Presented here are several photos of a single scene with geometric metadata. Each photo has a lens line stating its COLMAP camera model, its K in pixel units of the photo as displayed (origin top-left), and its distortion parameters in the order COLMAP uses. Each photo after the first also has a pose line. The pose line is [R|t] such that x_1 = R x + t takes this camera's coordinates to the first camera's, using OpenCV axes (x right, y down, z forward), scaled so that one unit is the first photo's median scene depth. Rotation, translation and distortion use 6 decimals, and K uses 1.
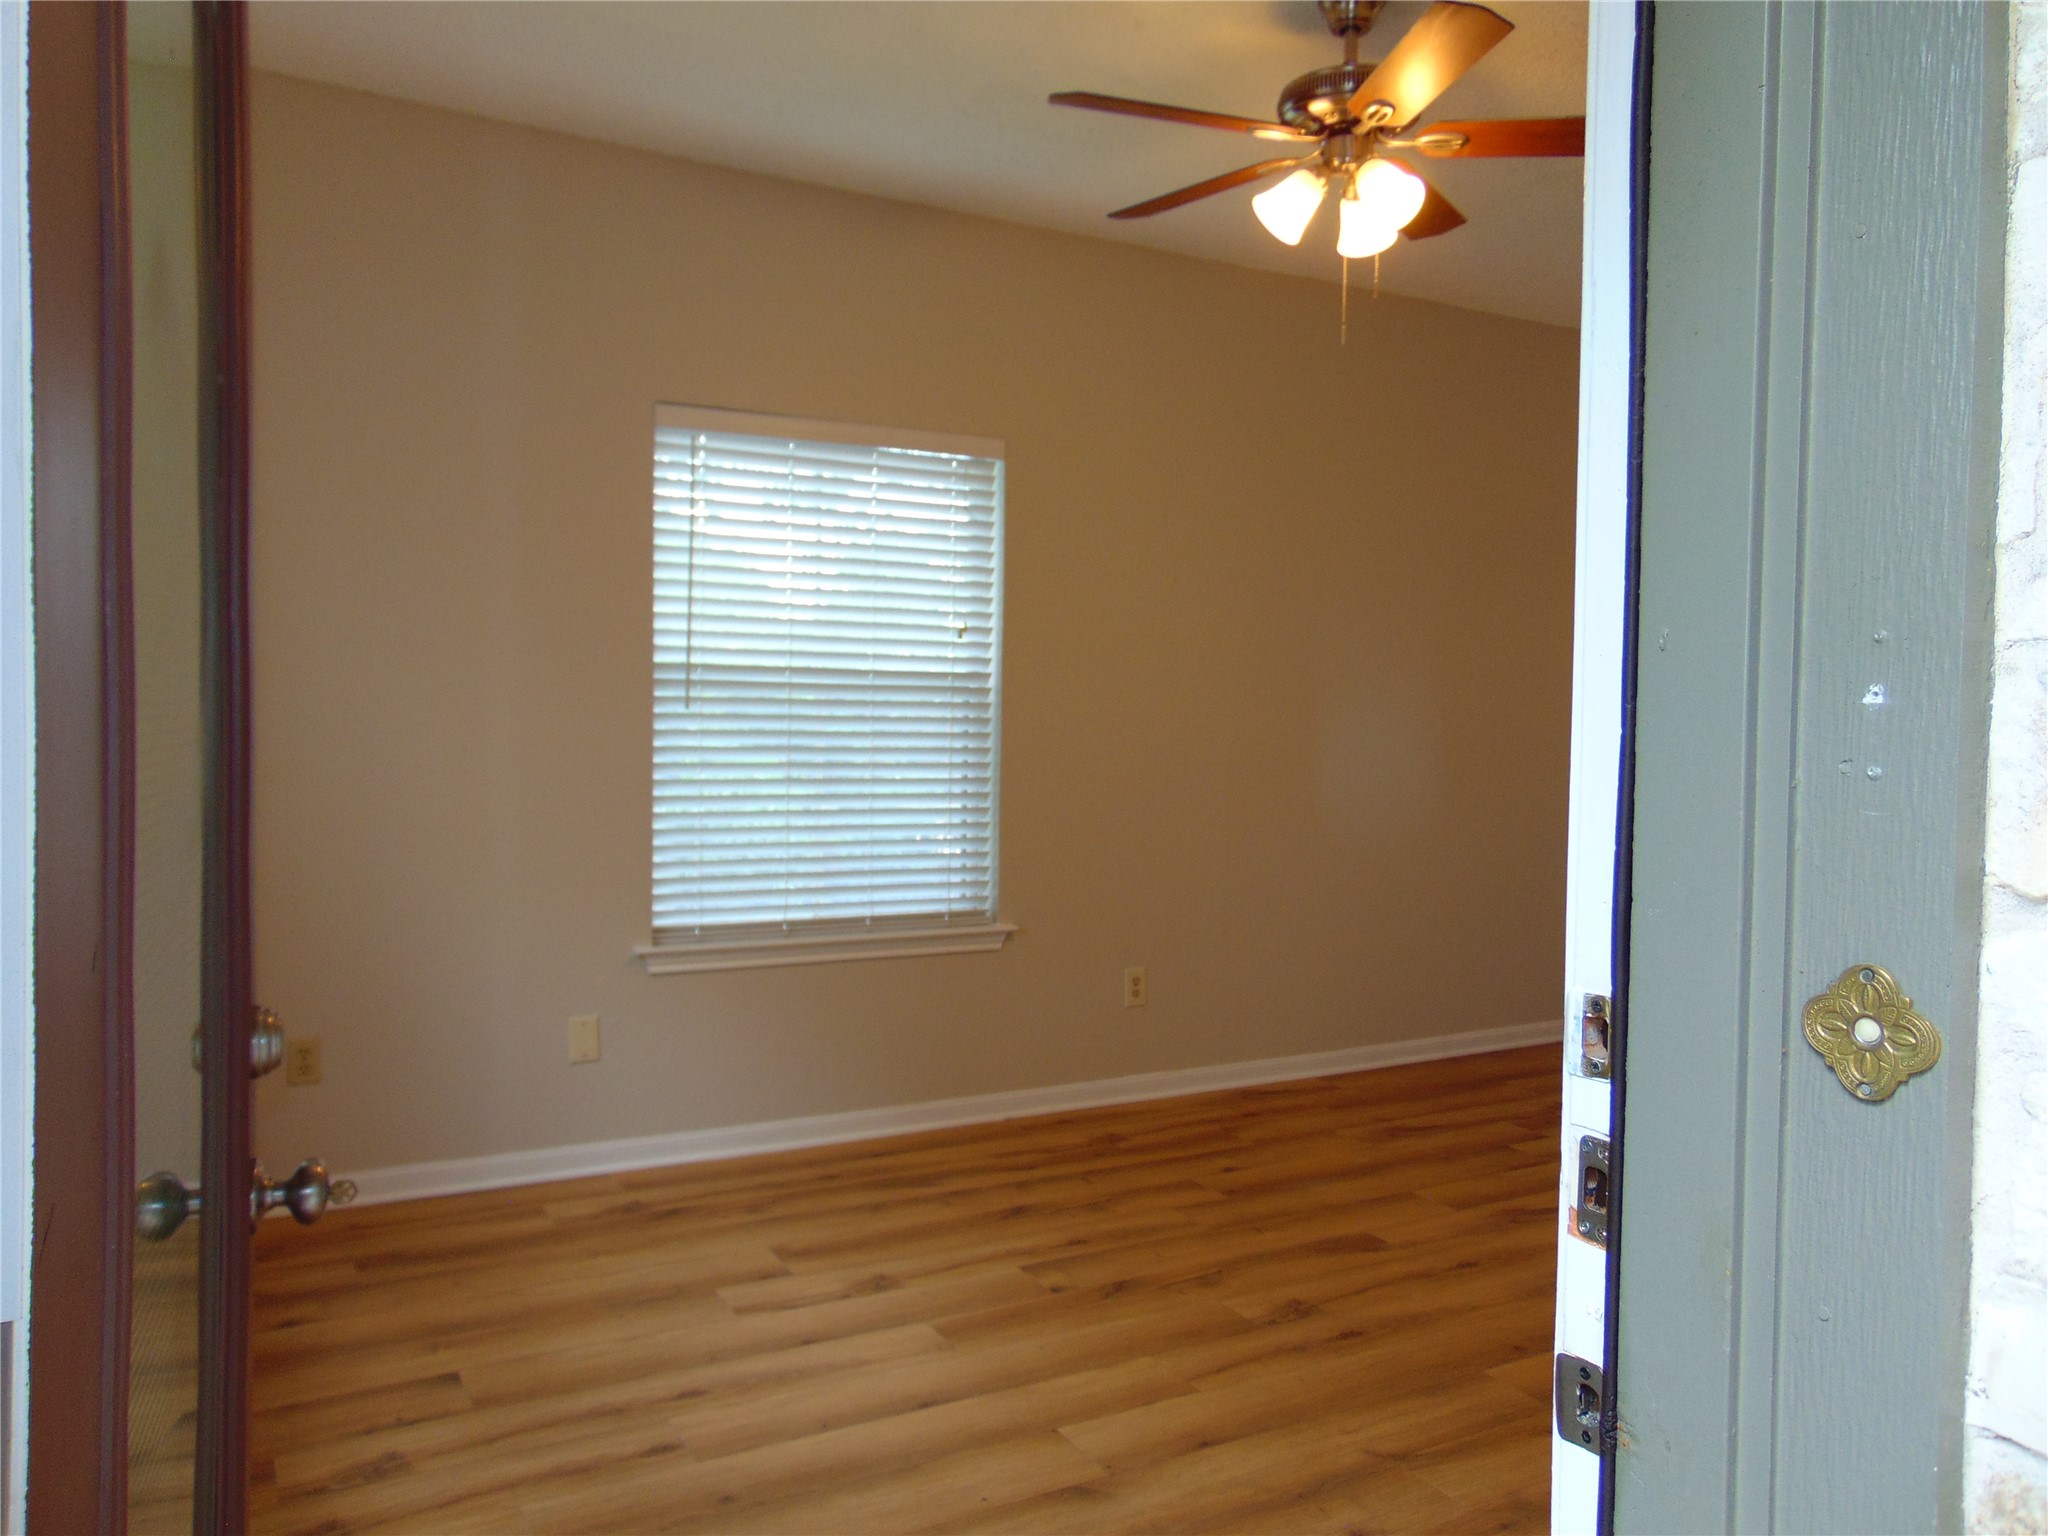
lens RADIAL K [[1540.4, 0, 1032.6], [0, 1540.4, 762.5], [0, 0, 1]] dist [0.010108, 0.010560]
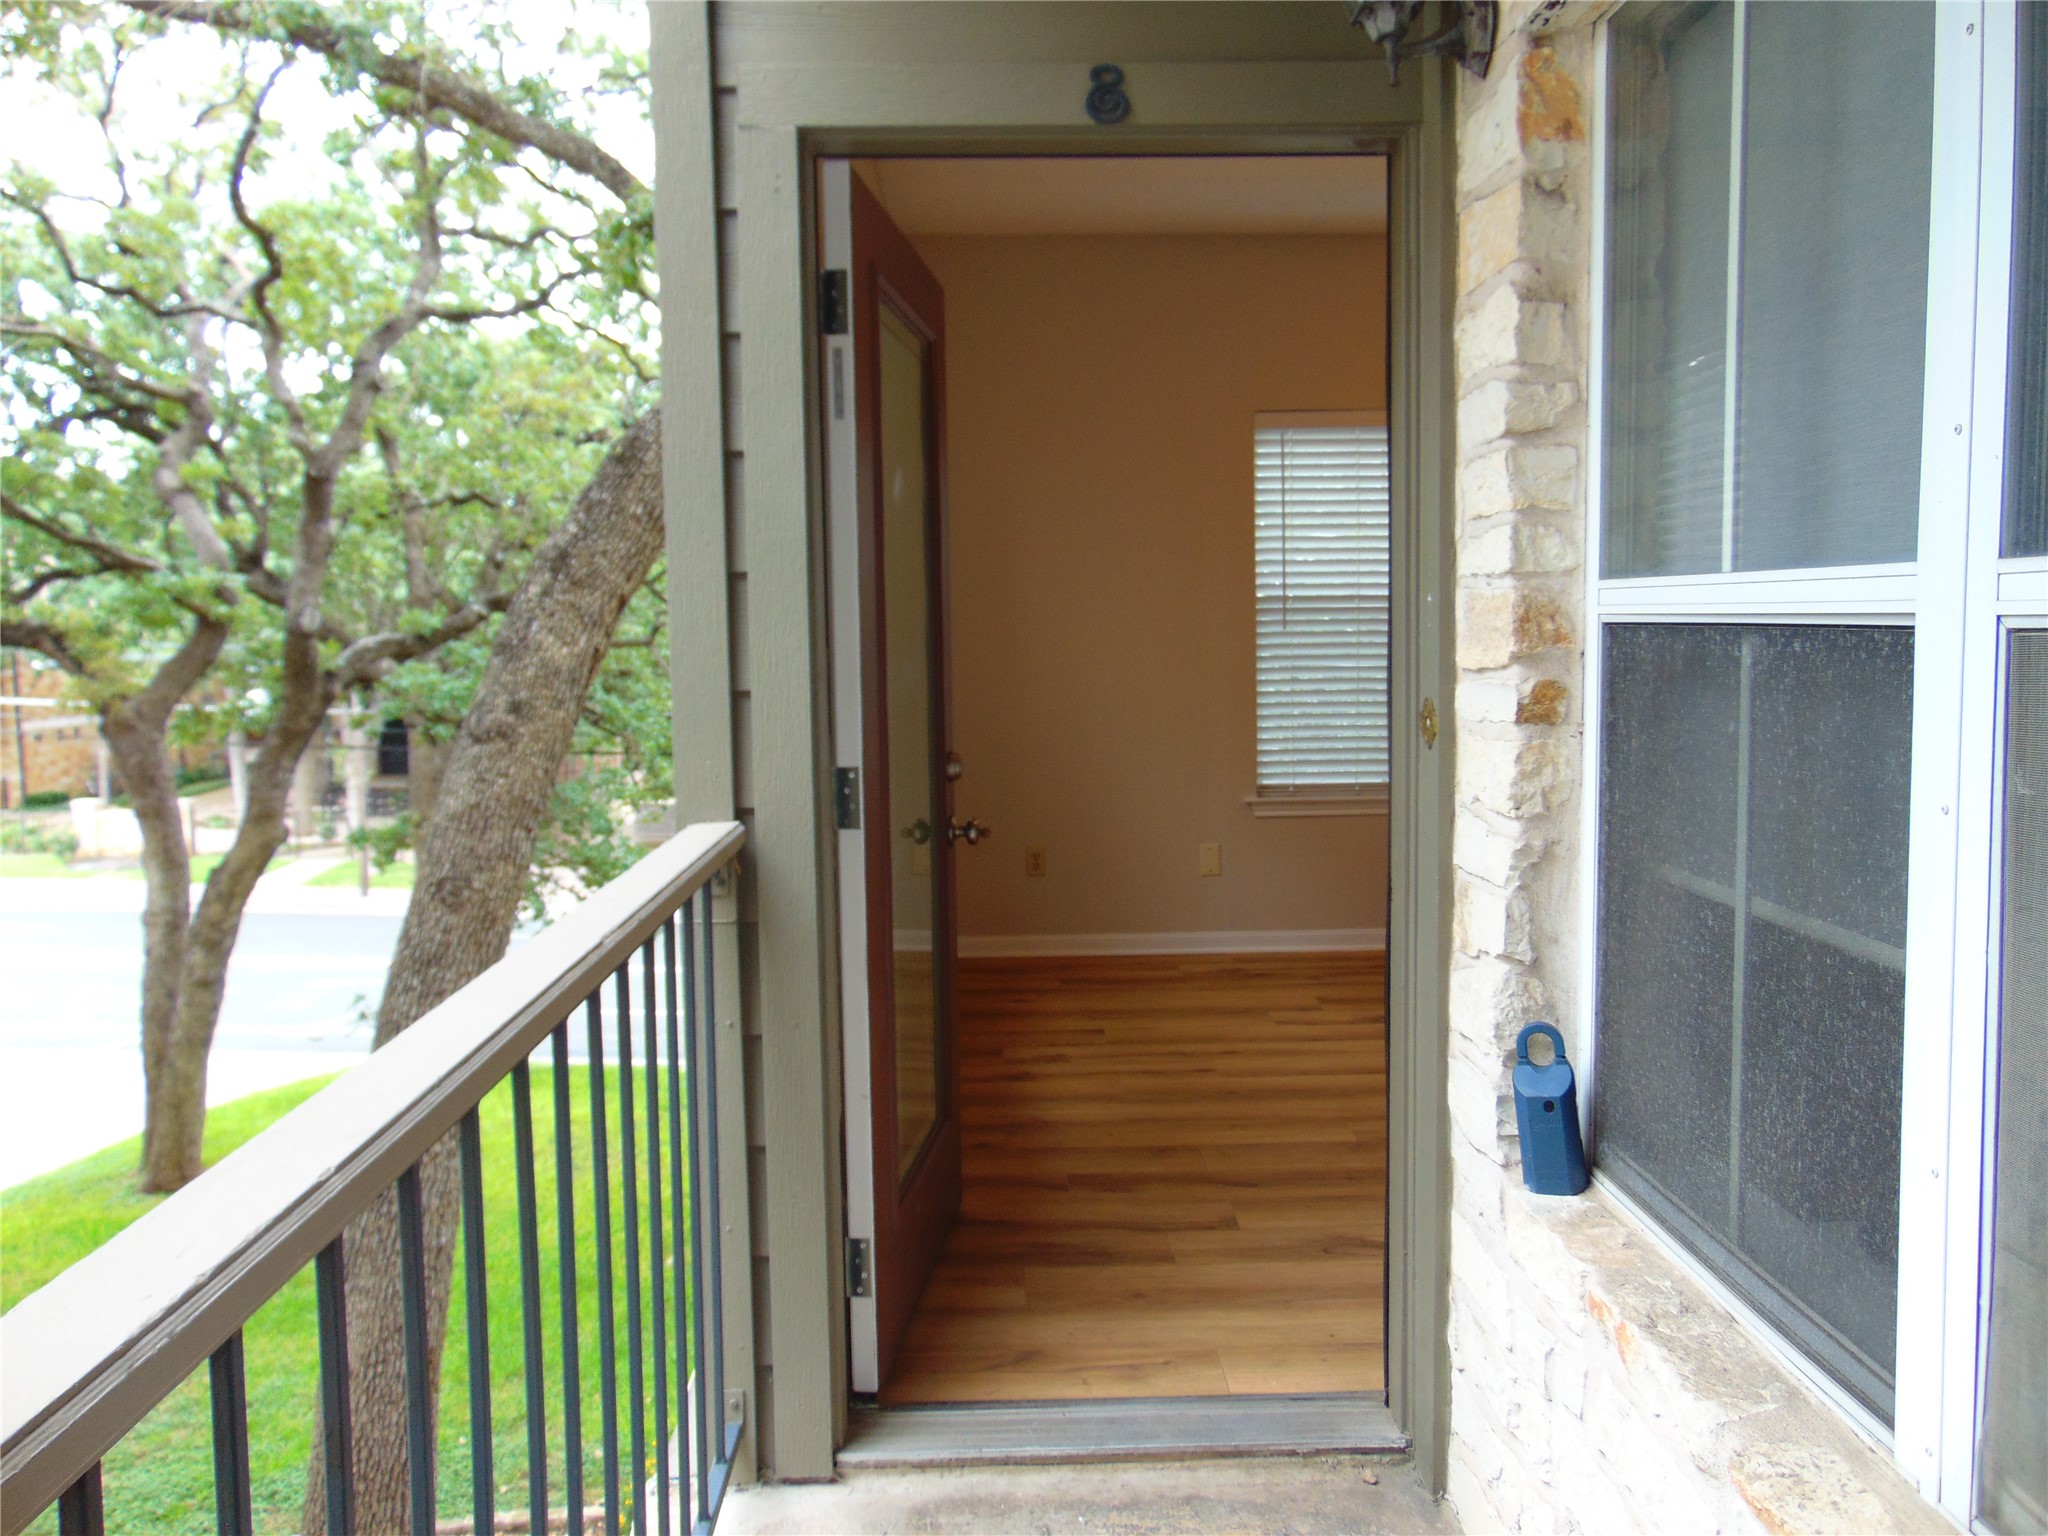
lens RADIAL K [[1540.4, 0, 1026.3], [0, 1540.4, 765.5], [0, 0, 1]] dist [0.010108, 0.010560]
pose [[0.876874, 0.012299, -0.480563, 0.255231], [0.010410, 0.998952, 0.044563, 0.025226], [0.480608, -0.044079, 0.875827, -0.353371]]
